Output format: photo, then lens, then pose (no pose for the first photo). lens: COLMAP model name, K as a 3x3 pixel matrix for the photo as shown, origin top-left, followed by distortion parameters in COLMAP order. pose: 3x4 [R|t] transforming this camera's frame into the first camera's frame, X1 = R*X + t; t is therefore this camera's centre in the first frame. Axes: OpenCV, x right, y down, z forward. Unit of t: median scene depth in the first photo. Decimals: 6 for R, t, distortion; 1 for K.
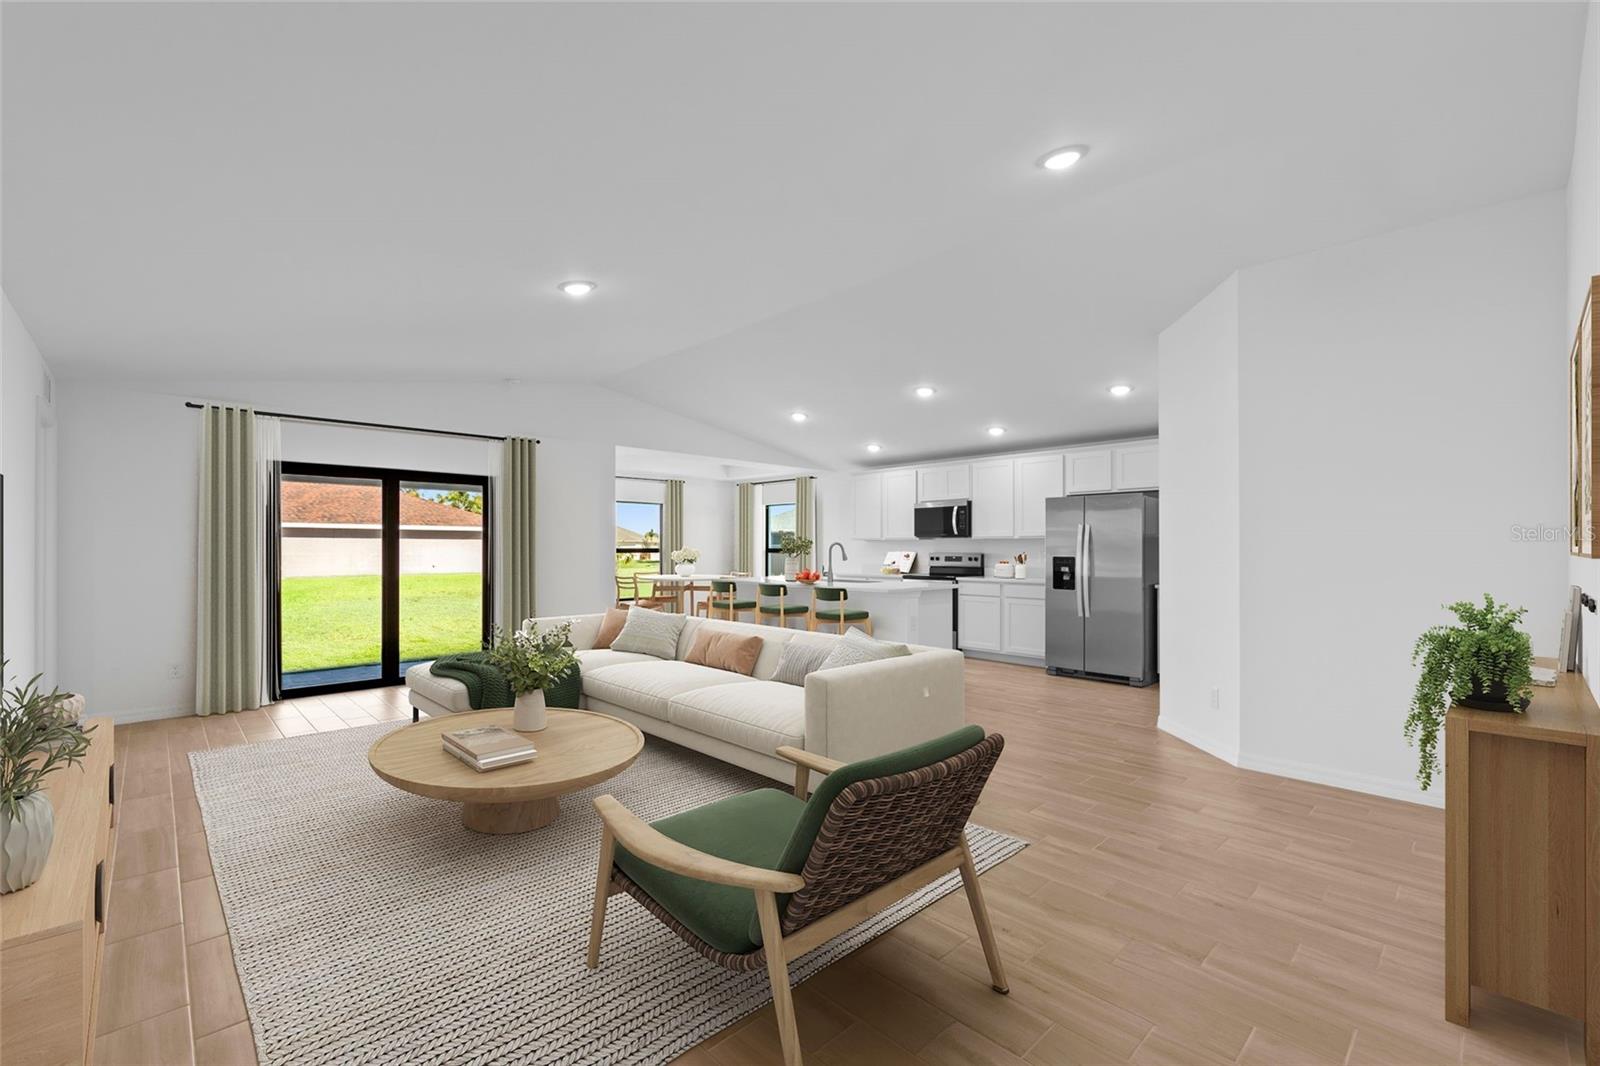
lens RADIAL K [[680.1, 0, 791.8], [0, 680.1, 539.3], [0, 0, 1]] dist [0.001614, 0.000046]
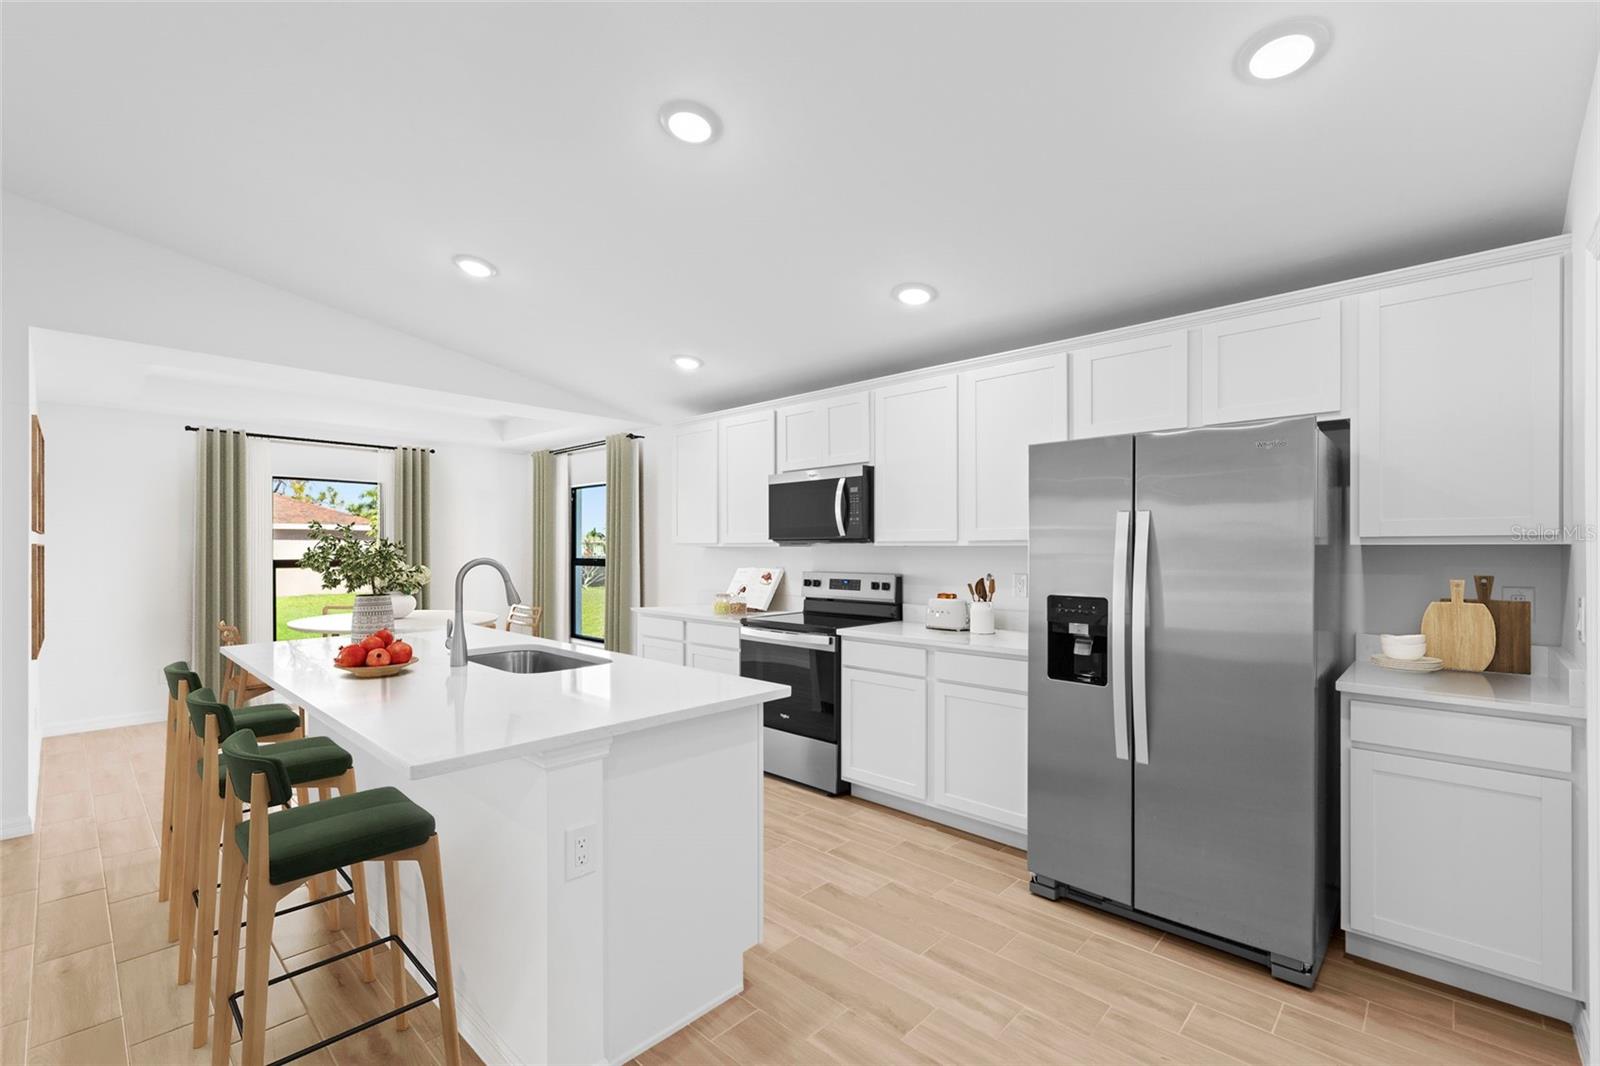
lens RADIAL K [[695.9, 0, 796.7], [0, 695.9, 541.0], [0, 0, 1]] dist [-0.002146, 0.000576]
pose [[0.998693, -0.000463, 0.051112, 0.179619], [0.000313, 0.999996, 0.002941, -0.005324], [-0.051114, -0.002921, 0.998689, 0.498044]]
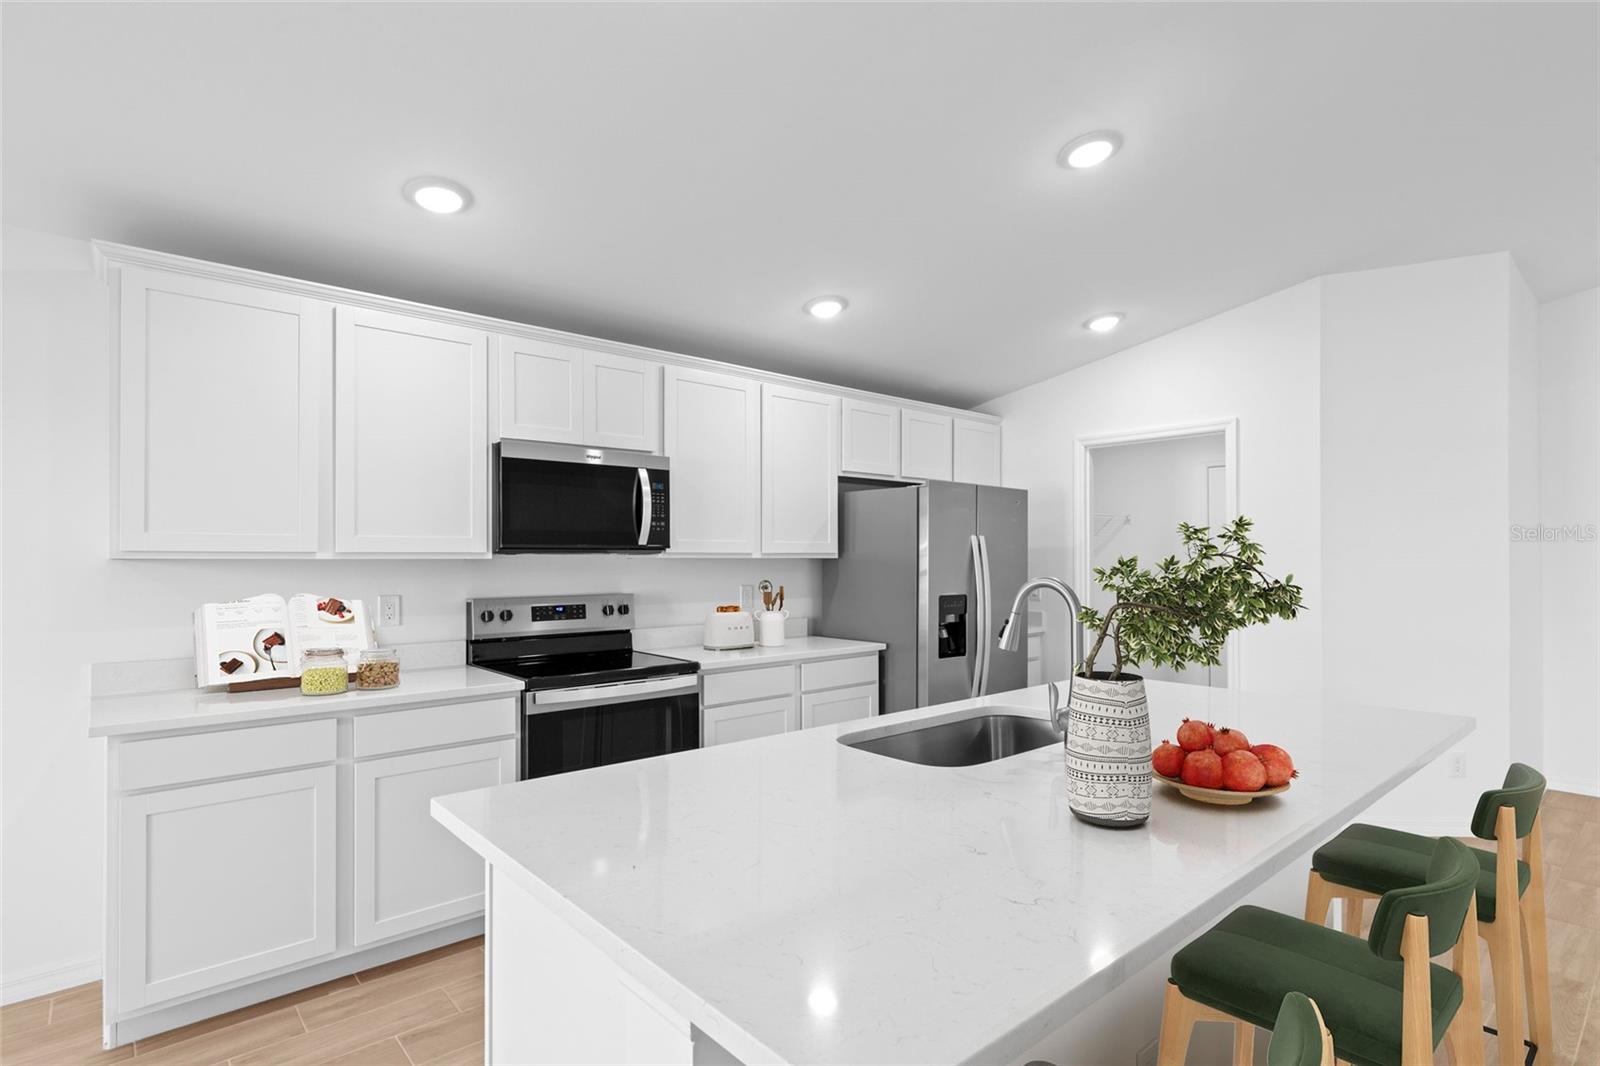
lens RADIAL K [[814.8, 0, 796.4], [0, 814.8, 531.7], [0, 0, 1]] dist [0.002785, 0.000089]
pose [[0.039274, 0.034482, 0.998633, -0.187721], [-0.011862, 0.999350, -0.034040, -0.000518], [-0.999158, -0.010509, 0.039658, 0.880835]]
